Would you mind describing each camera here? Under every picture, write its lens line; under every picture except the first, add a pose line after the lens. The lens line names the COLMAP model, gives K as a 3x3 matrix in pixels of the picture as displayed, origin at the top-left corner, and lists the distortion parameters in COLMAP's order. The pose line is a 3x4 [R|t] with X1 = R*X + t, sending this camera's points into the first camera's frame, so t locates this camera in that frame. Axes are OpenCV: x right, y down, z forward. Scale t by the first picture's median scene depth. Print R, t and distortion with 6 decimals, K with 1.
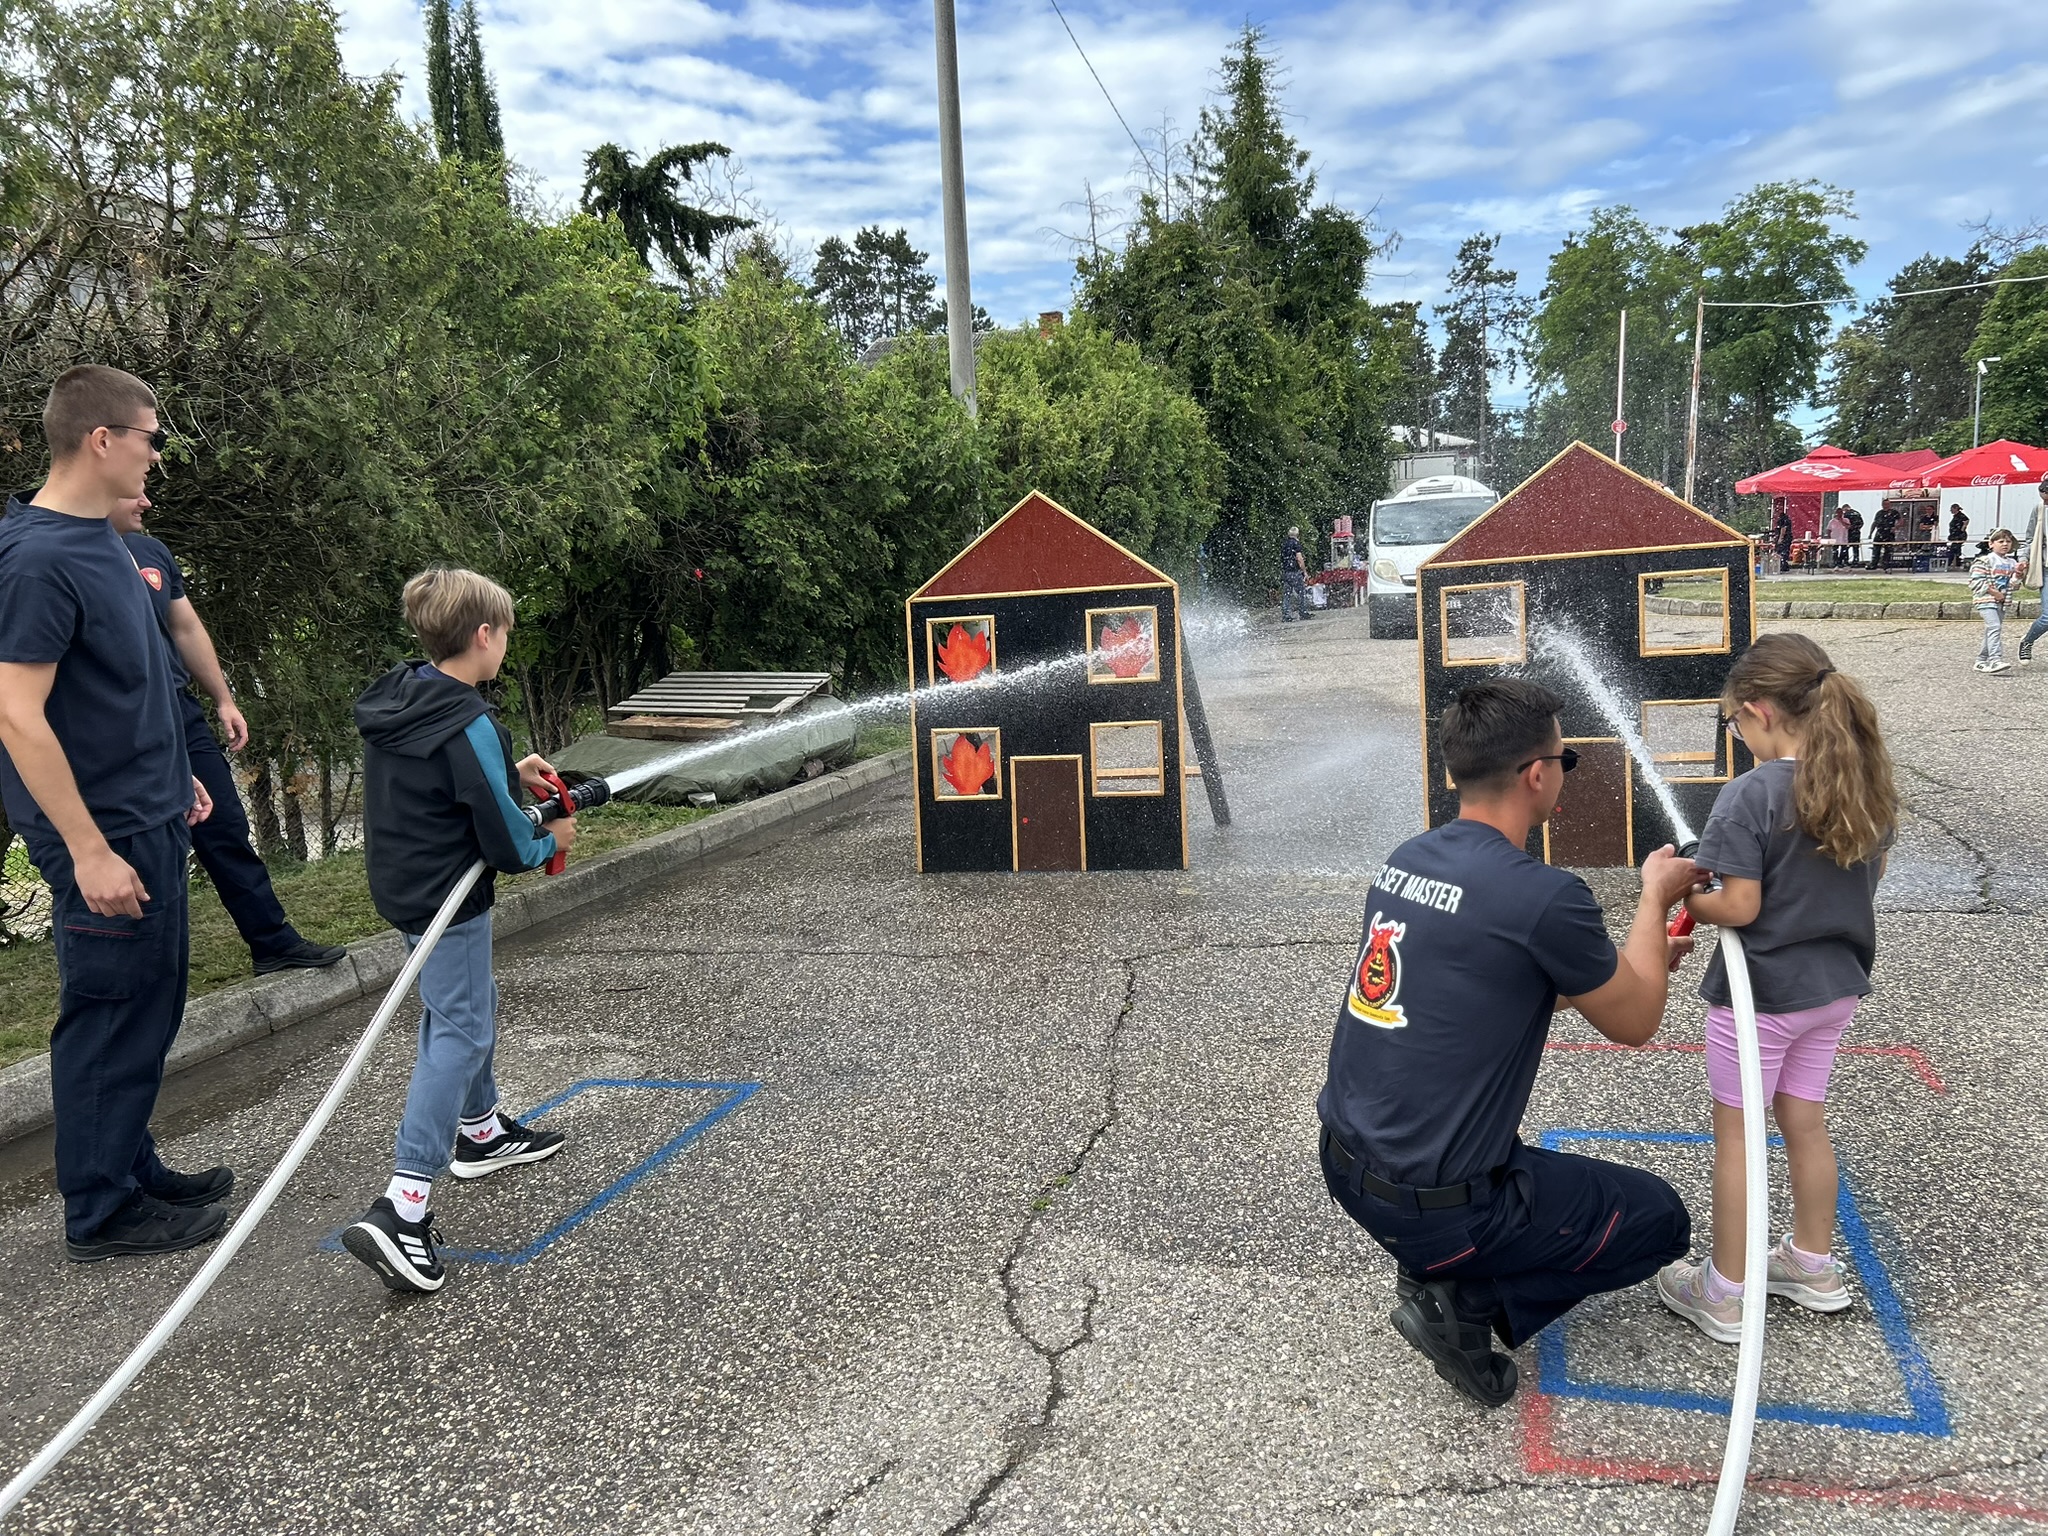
lens RADIAL K [[1536.2, 0, 1083.1], [0, 1536.2, 797.4], [0, 0, 1]] dist [0.108128, -0.216136]
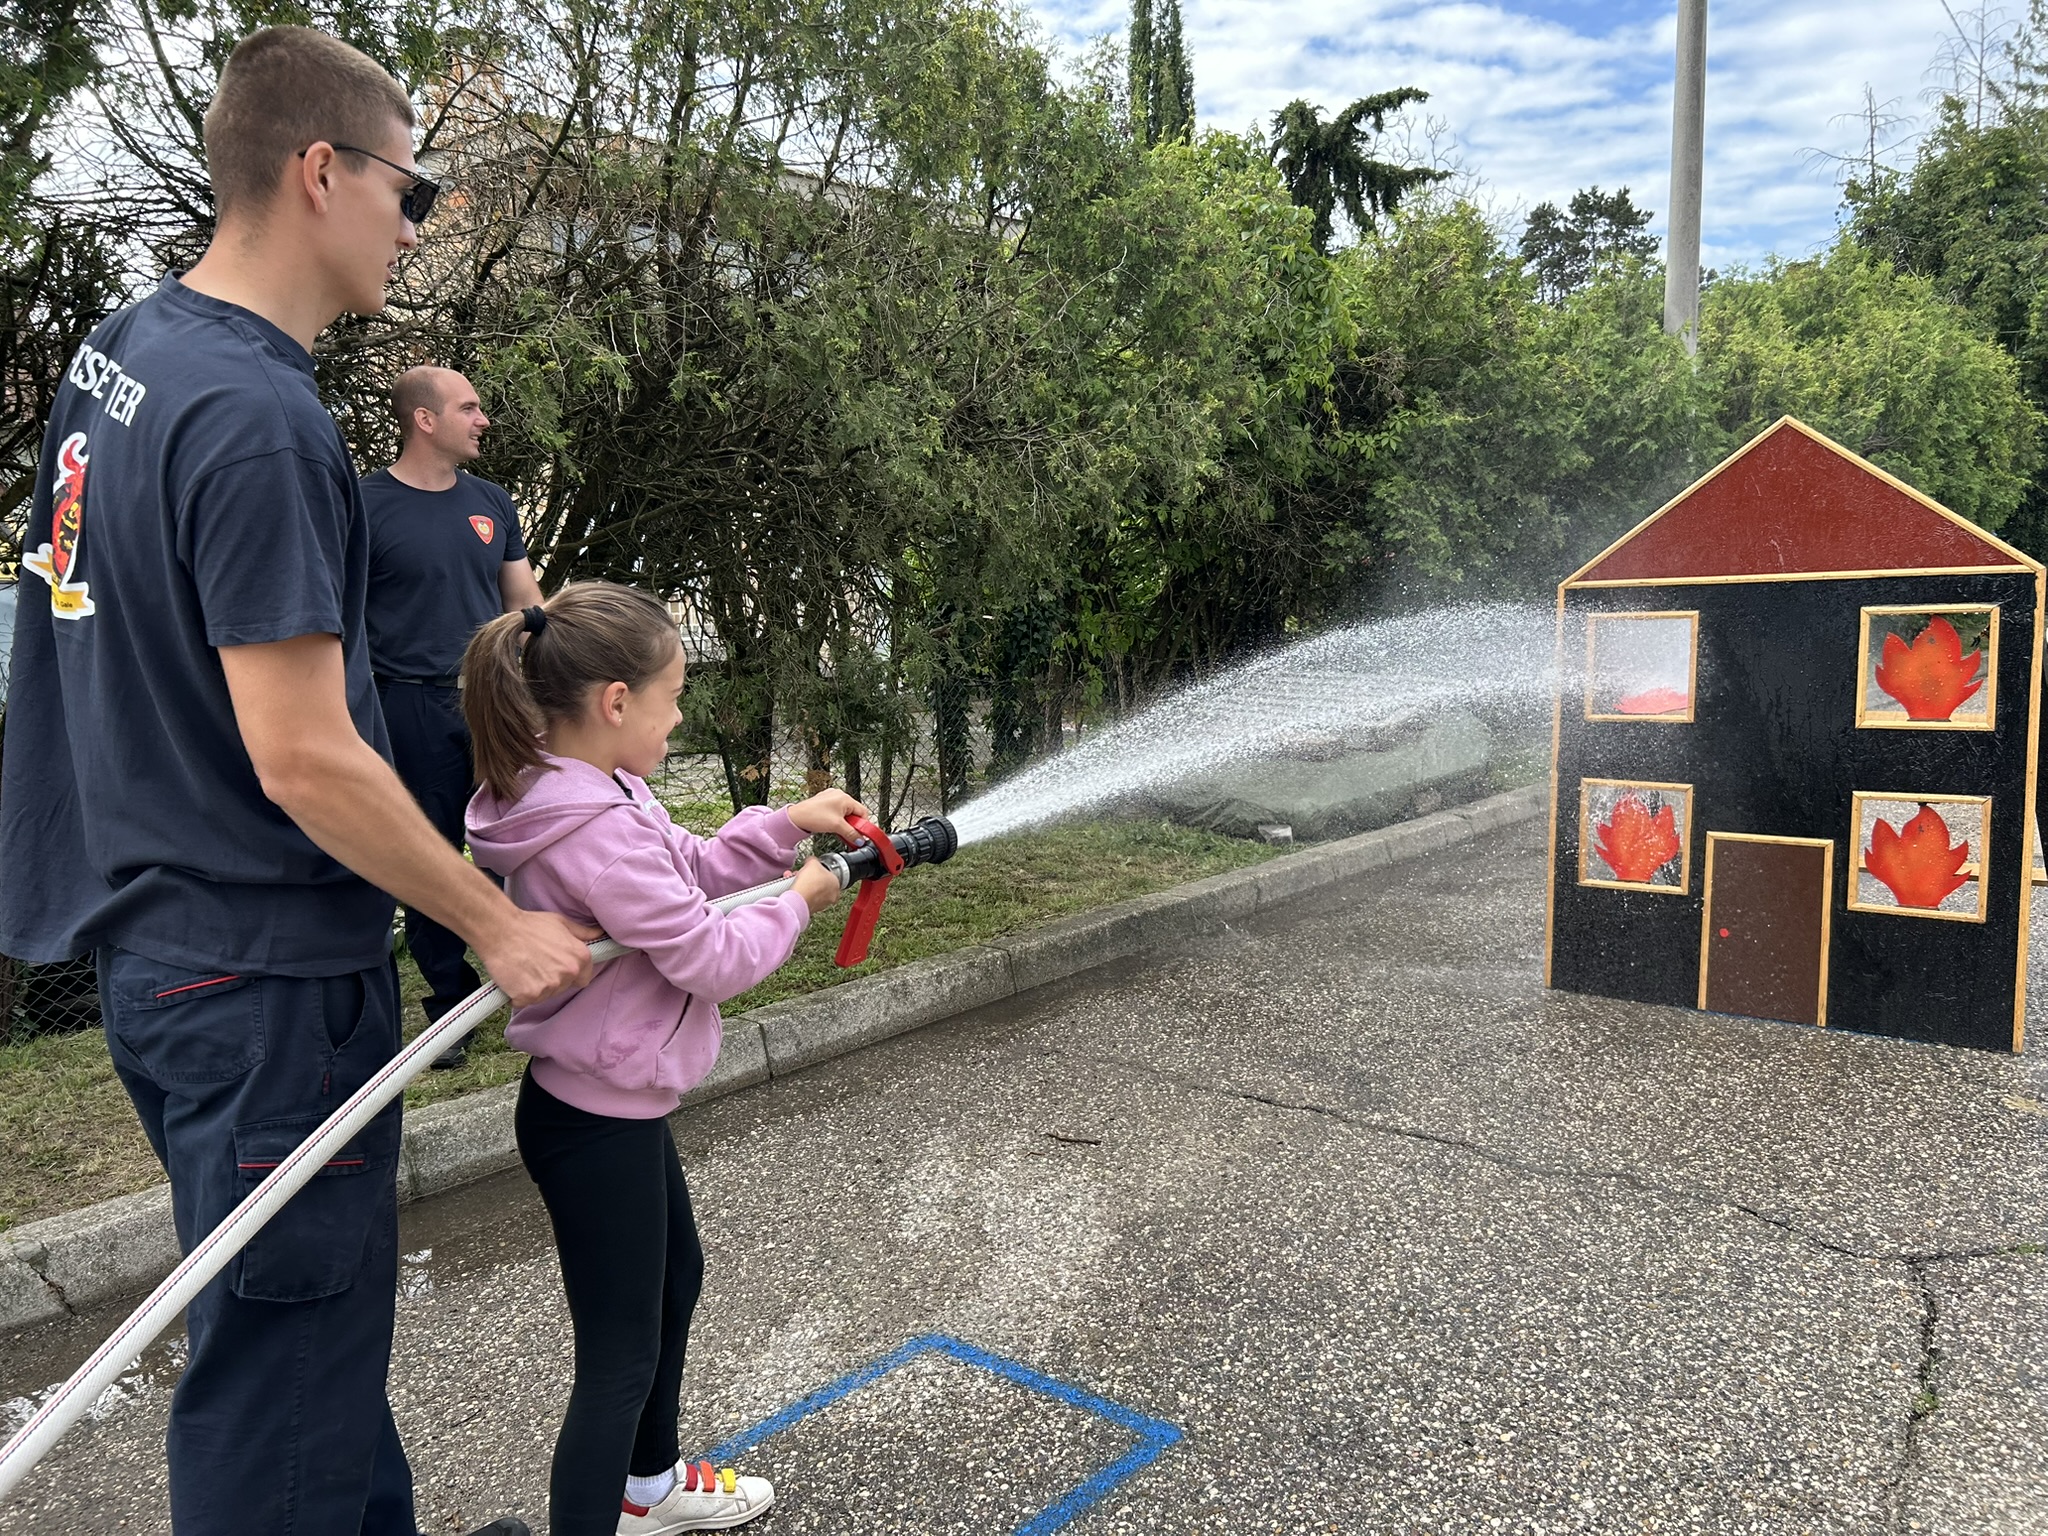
lens RADIAL K [[1576.0, 0, 1024.0], [0, 1576.0, 768.0], [0, 0, 1]] dist [0.036463, -0.045213]
pose [[0.896862, 0.077985, -0.435381, -0.007583], [-0.084082, 0.996445, 0.005276, -0.014027], [0.434244, 0.031876, 0.900231, 0.120736]]
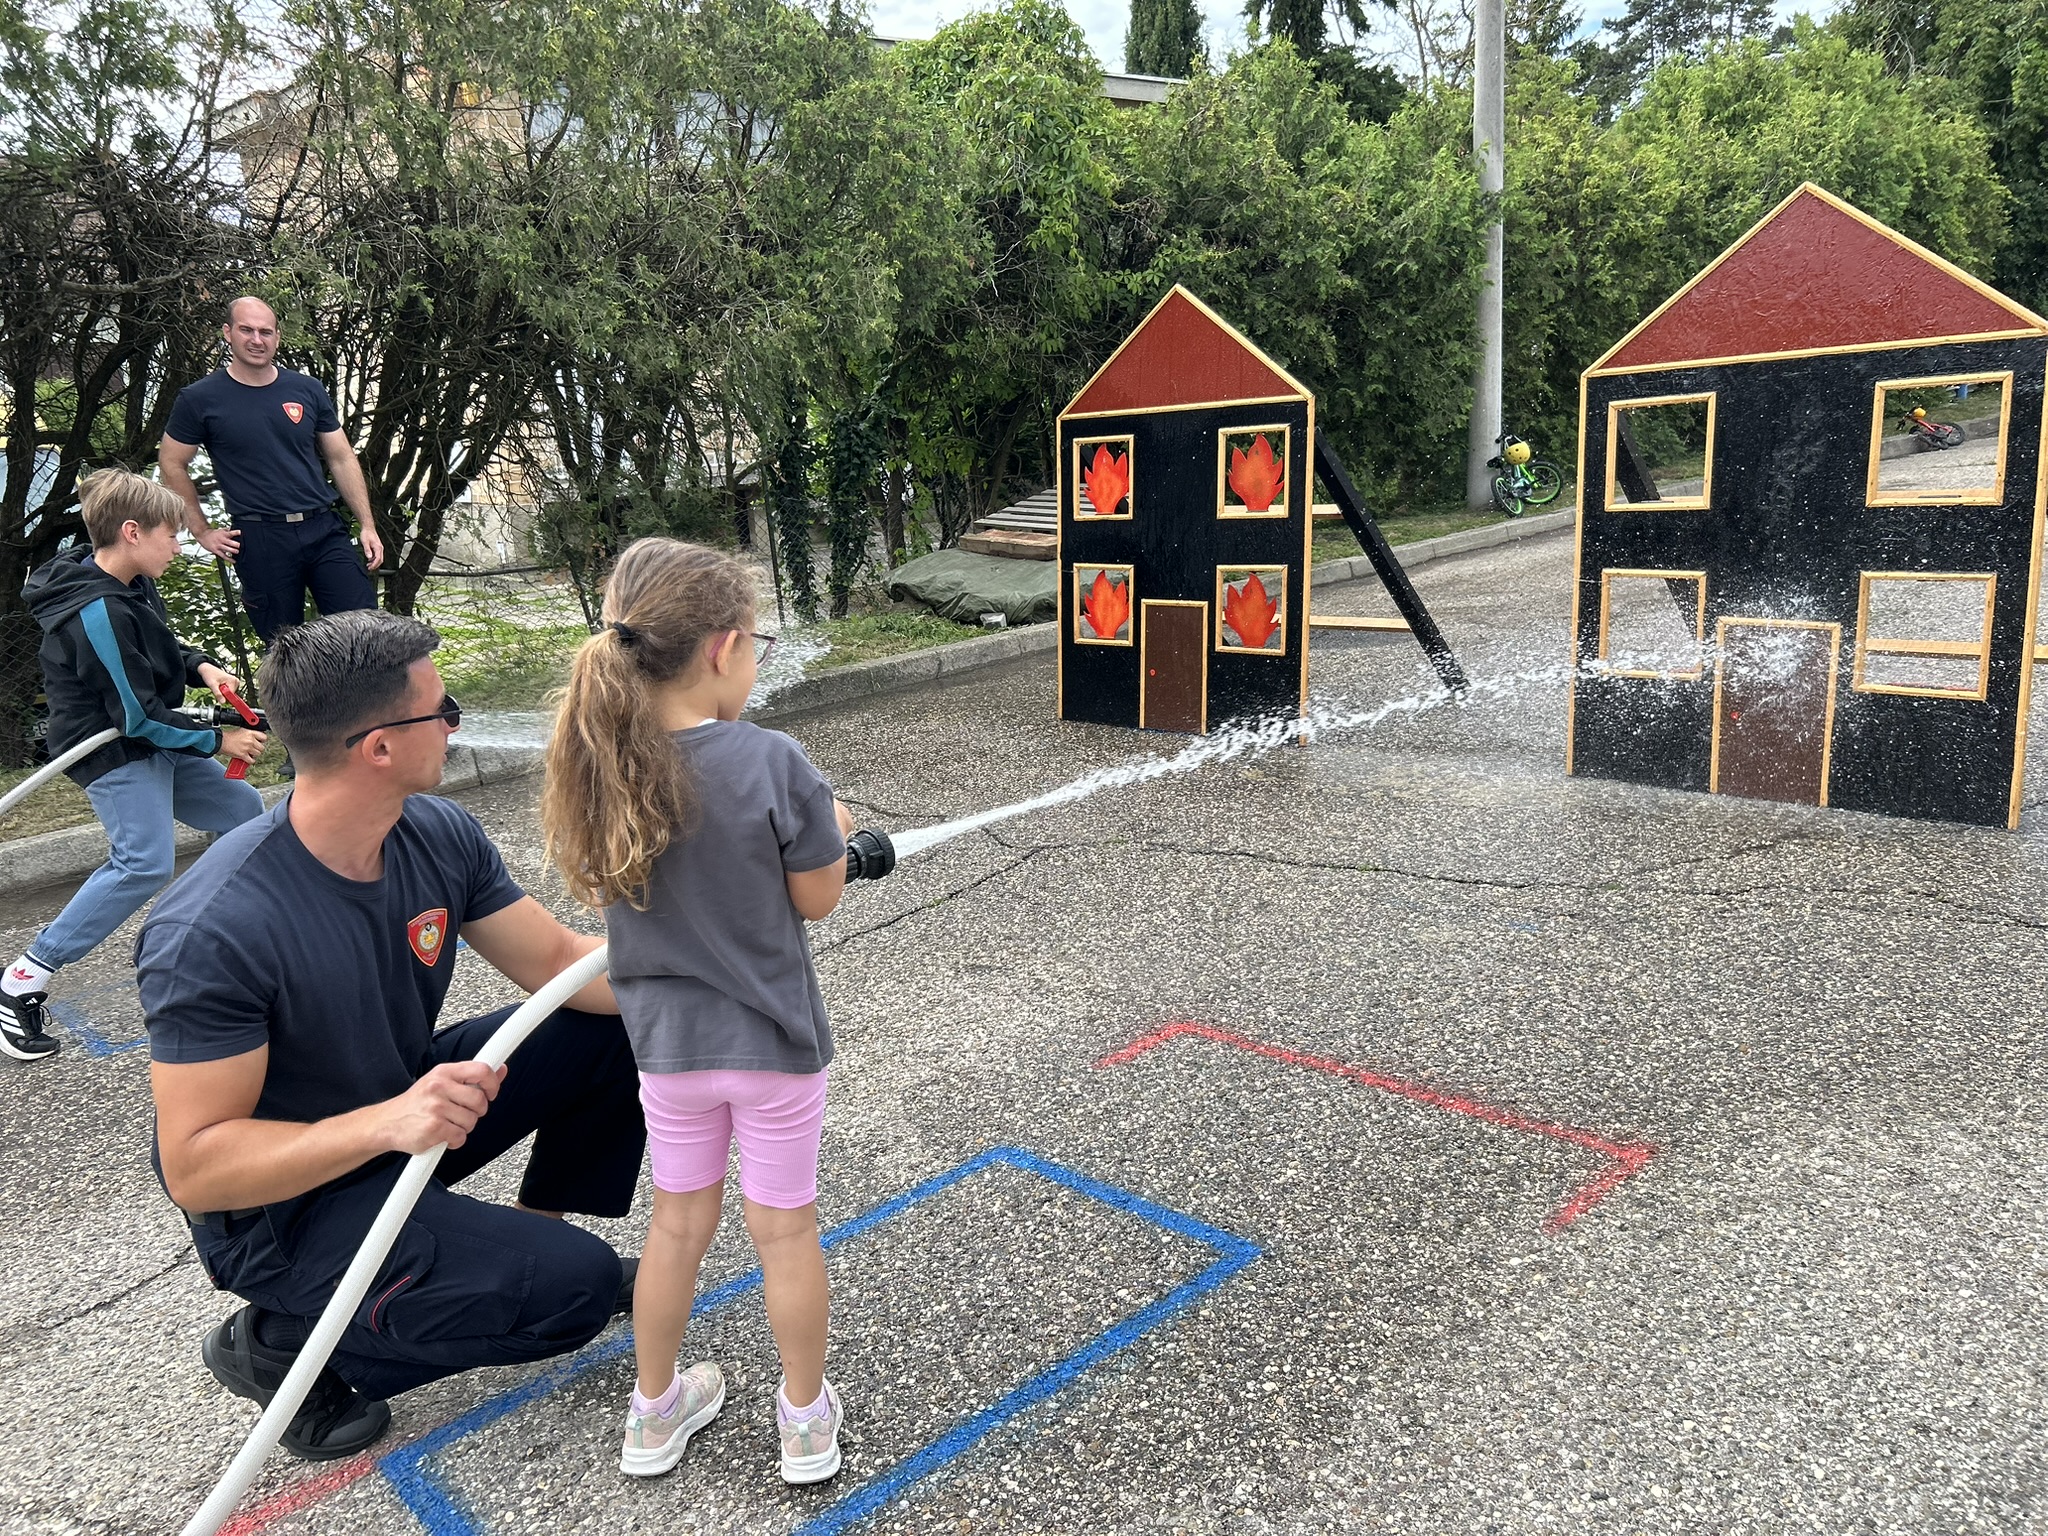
lens RADIAL K [[1581.6, 0, 1026.3], [0, 1581.6, 810.7], [0, 0, 1]] dist [-0.006791, -0.008631]
pose [[0.860216, 0.118140, -0.496056, 0.156019], [-0.048063, 0.987246, 0.151775, -0.017789], [0.507660, -0.106718, 0.854922, 0.077254]]
